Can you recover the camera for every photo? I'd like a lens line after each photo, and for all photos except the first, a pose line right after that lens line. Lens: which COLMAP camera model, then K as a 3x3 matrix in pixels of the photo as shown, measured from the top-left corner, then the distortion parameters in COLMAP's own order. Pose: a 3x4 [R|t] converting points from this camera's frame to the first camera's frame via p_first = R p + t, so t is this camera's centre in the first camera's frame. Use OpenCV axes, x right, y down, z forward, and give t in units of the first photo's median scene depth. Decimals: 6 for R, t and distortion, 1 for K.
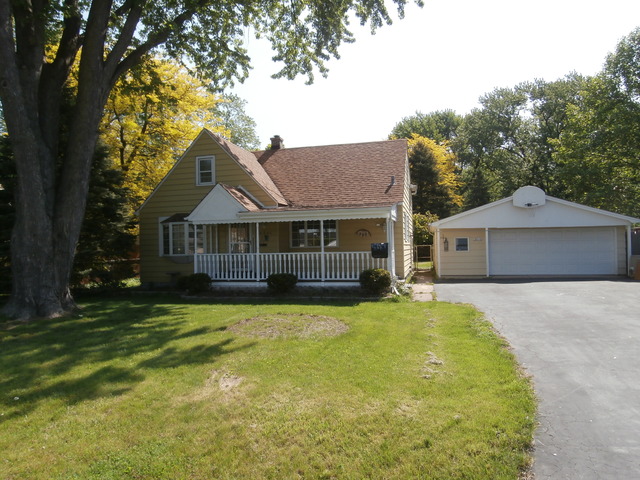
lens RADIAL K [[451.2, 0, 319.4], [0, 451.2, 236.8], [0, 0, 1]] dist [-0.024431, 0.018091]
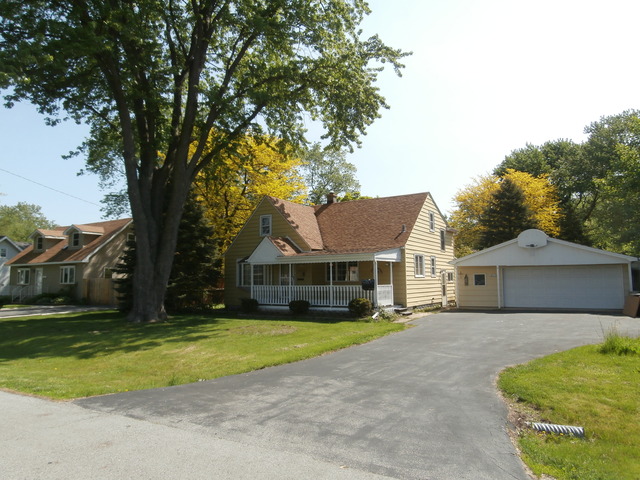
lens RADIAL K [[451.2, 0, 321.9], [0, 451.2, 244.4], [0, 0, 1]] dist [-0.024431, 0.018091]
pose [[0.955223, -0.013888, -0.295560, 0.341366], [-0.001681, 0.998627, -0.052358, -0.016727], [0.295882, 0.050510, 0.953888, -0.288922]]
